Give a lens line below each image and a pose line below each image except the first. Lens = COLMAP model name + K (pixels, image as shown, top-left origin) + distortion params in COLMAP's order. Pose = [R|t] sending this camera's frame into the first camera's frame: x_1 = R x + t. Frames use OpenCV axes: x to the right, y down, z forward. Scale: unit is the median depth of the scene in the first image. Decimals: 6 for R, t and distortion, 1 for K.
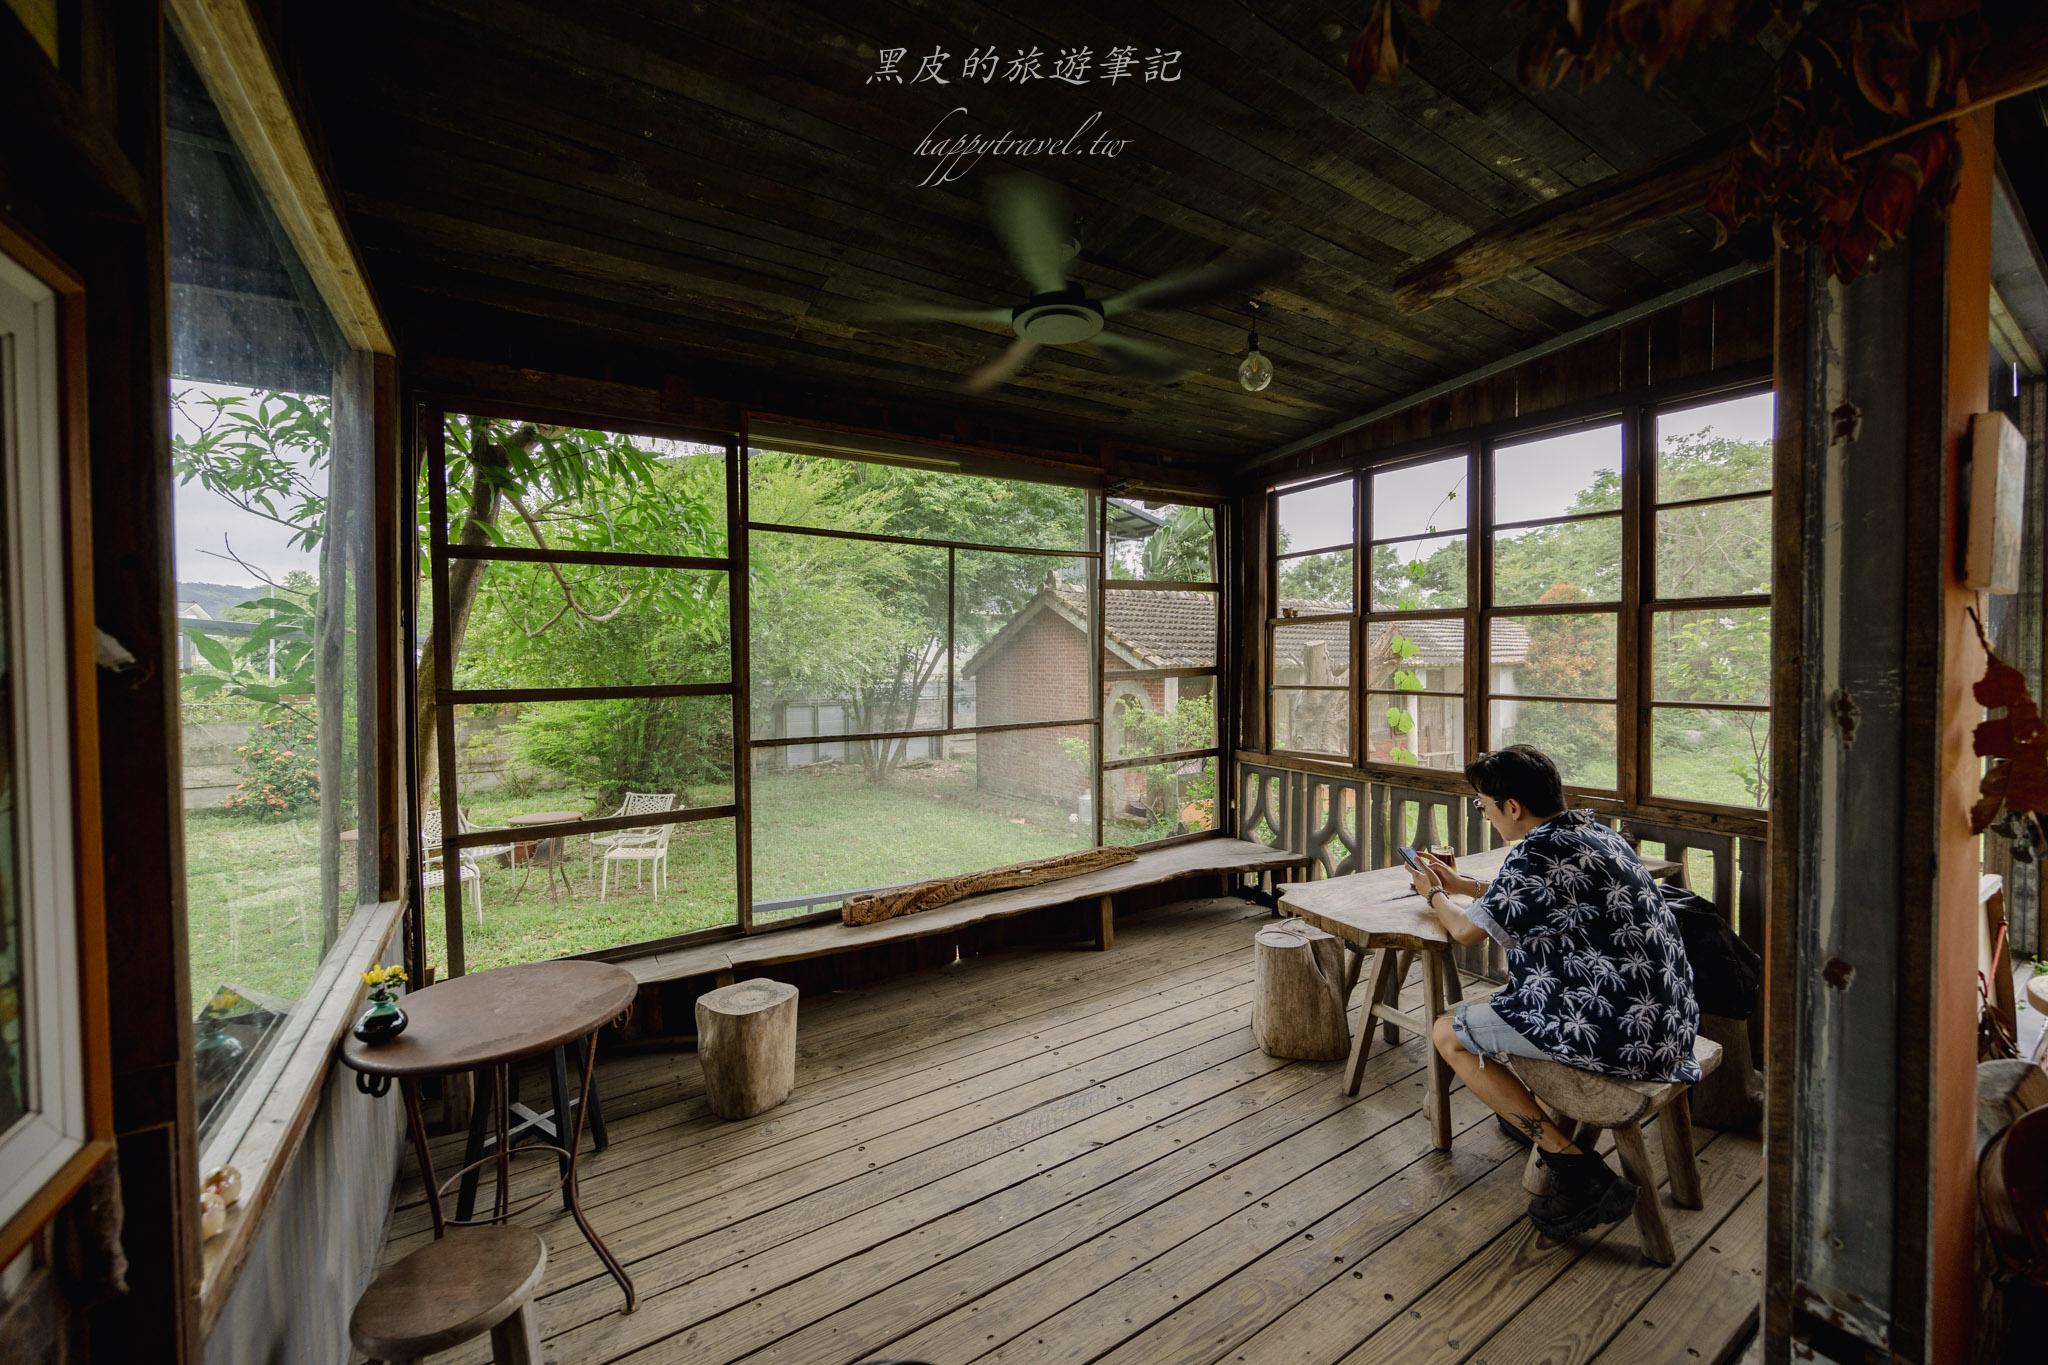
lens RADIAL K [[776.2, 0, 1024.0], [0, 776.2, 682.5], [0, 0, 1]] dist [-0.003606, -0.000068]
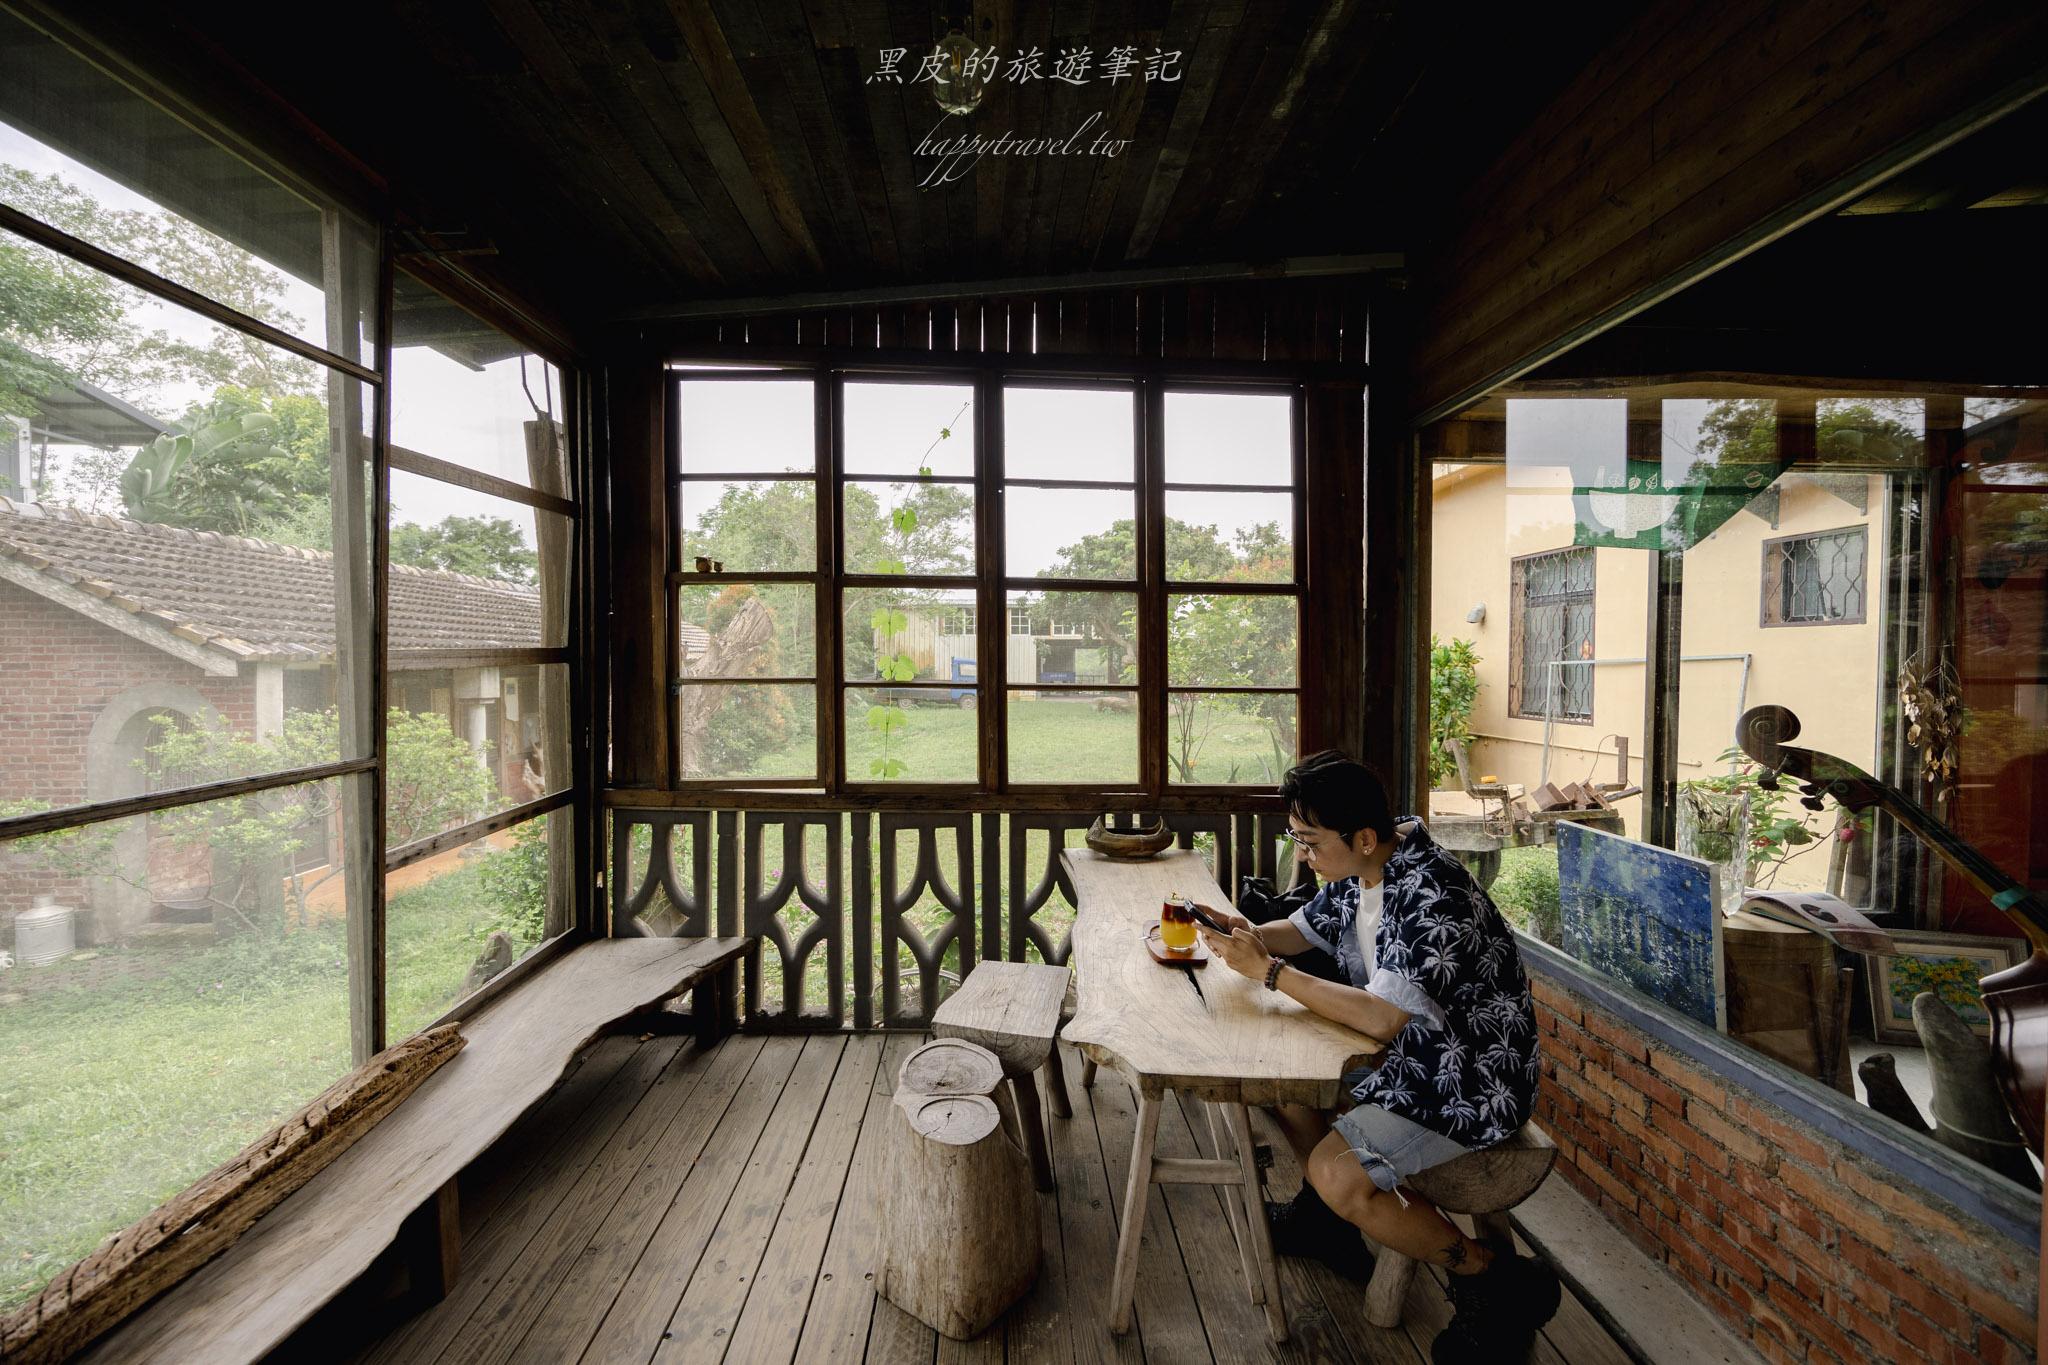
lens RADIAL K [[792.5, 0, 1013.0], [0, 792.5, 684.3], [0, 0, 1]] dist [-0.000376, 0.000019]
pose [[0.513211, -0.014759, 0.858135, -0.099294], [0.014281, 0.999861, 0.008656, 0.007146], [-0.858143, 0.007812, 0.513351, 0.473374]]
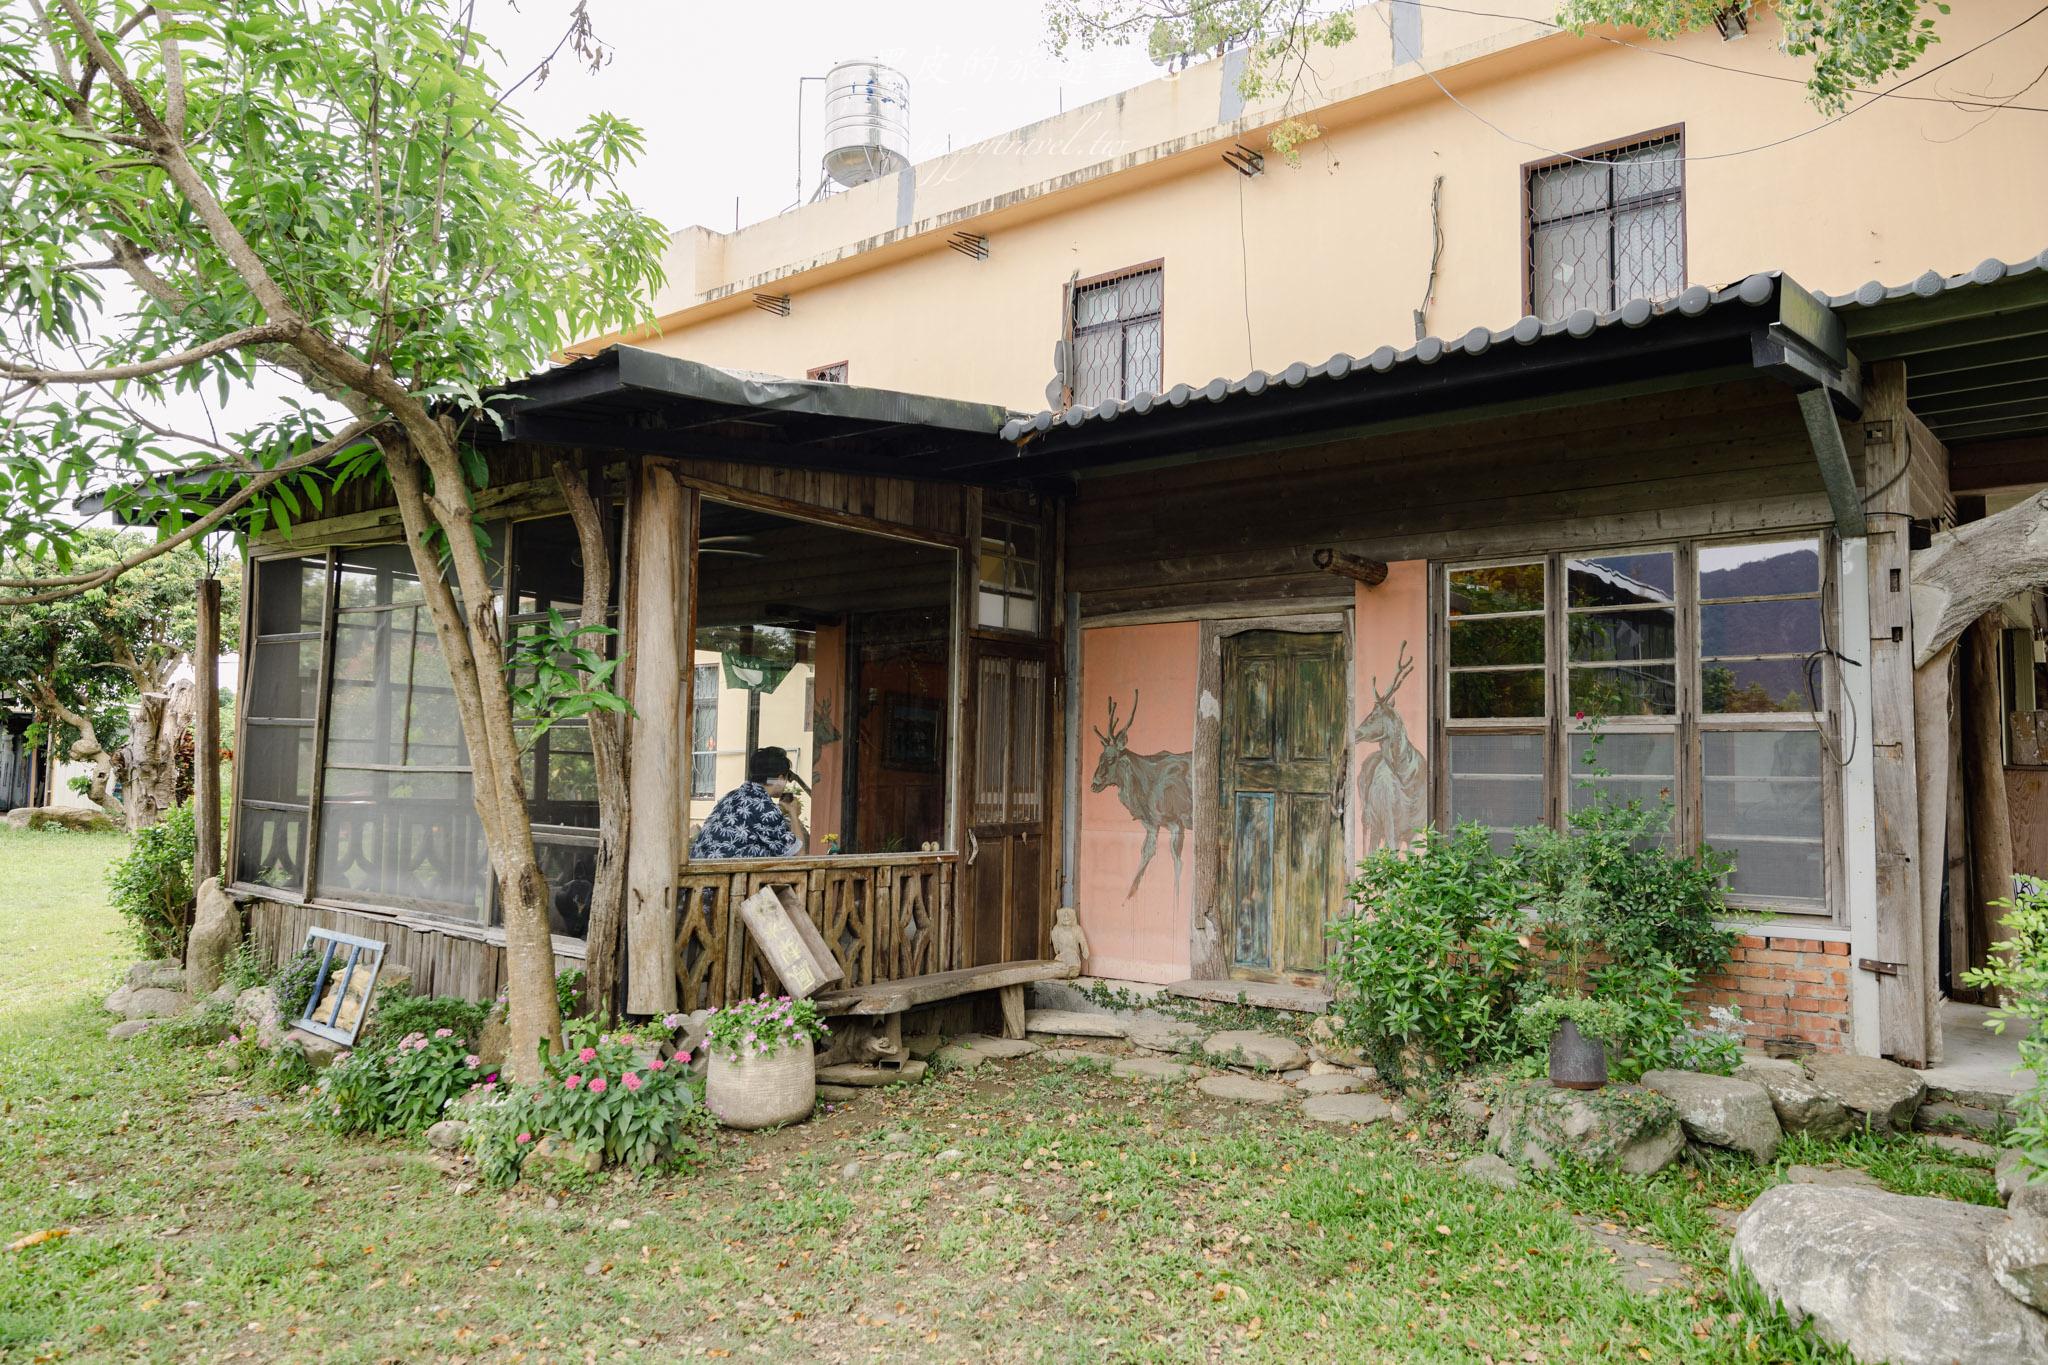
lens RADIAL K [[1404.3, 0, 1021.2], [0, 1404.3, 692.2], [0, 0, 1]] dist [-0.003712, 0.000459]
pose [[-0.315267, 0.063285, 0.946891, -2.042676], [0.005557, 0.997880, -0.064843, 0.081606], [-0.948987, -0.015181, -0.314950, 0.709050]]
